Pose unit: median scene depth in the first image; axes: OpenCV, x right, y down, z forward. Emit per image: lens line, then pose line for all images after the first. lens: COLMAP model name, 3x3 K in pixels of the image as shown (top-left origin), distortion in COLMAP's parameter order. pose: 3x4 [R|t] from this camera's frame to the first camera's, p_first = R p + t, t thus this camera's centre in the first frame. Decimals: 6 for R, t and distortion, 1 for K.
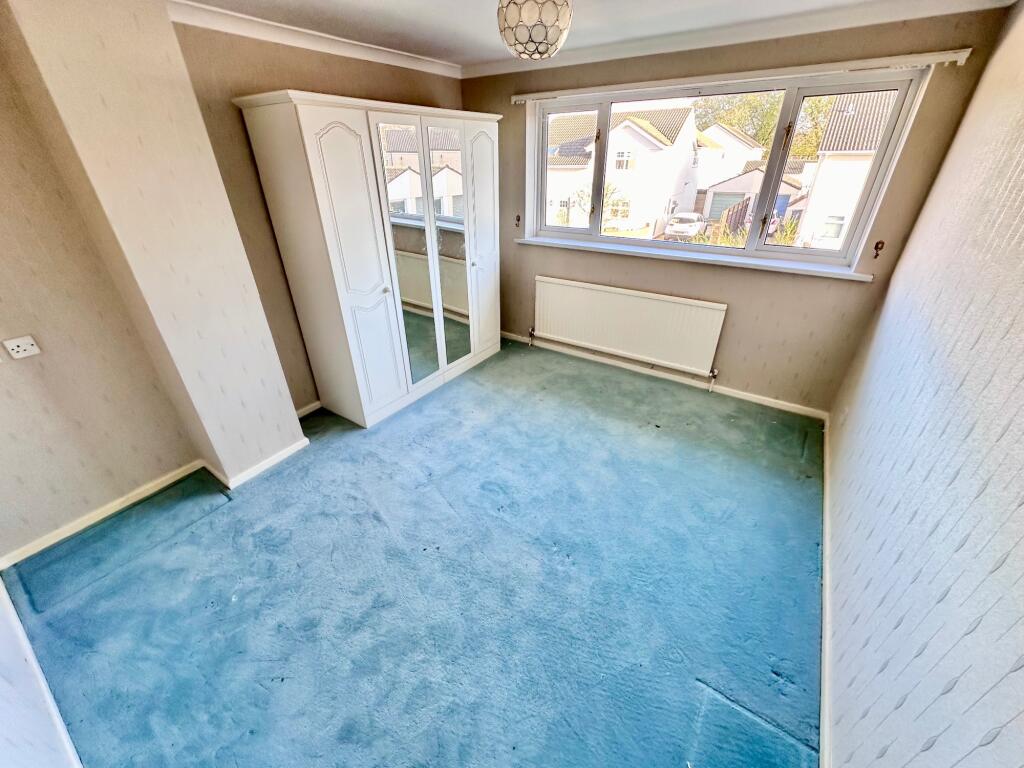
lens RADIAL K [[406.0, 0, 511.0], [0, 406.0, 382.2], [0, 0, 1]] dist [-0.005415, -0.000096]
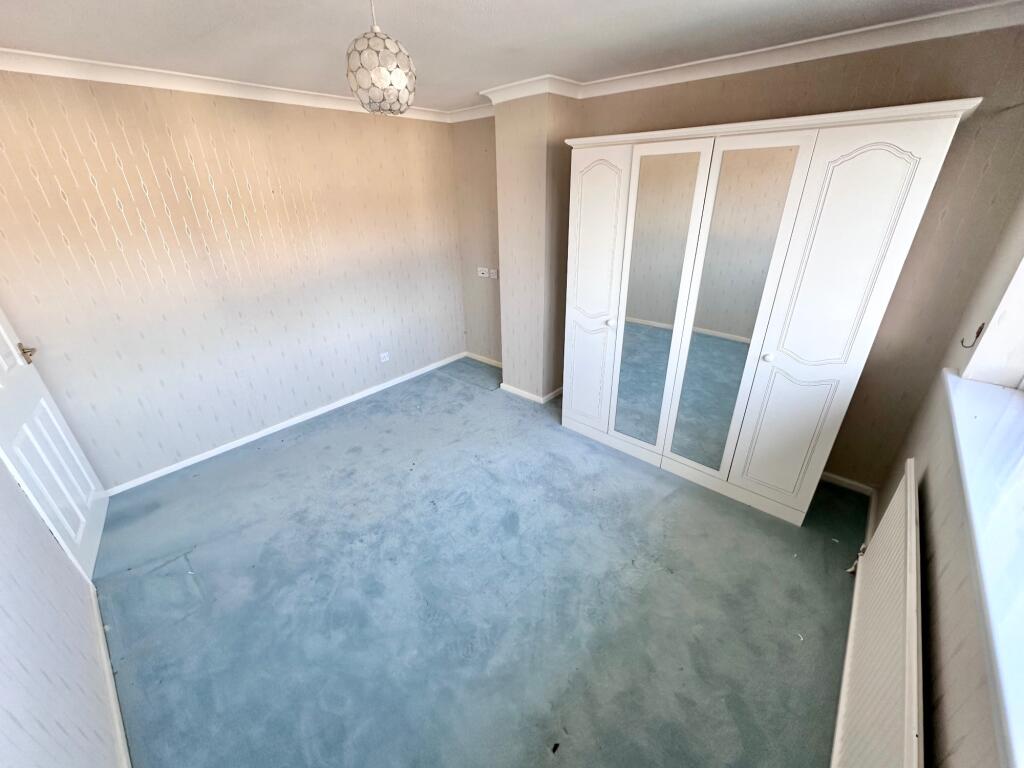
lens RADIAL K [[406.0, 0, 511.0], [0, 406.0, 382.2], [0, 0, 1]] dist [-0.005415, -0.000096]
pose [[-0.138907, 0.443161, -0.885614, 0.733626], [-0.458870, 0.763684, 0.454121, -0.510443], [0.877578, 0.469462, 0.097272, 0.862876]]
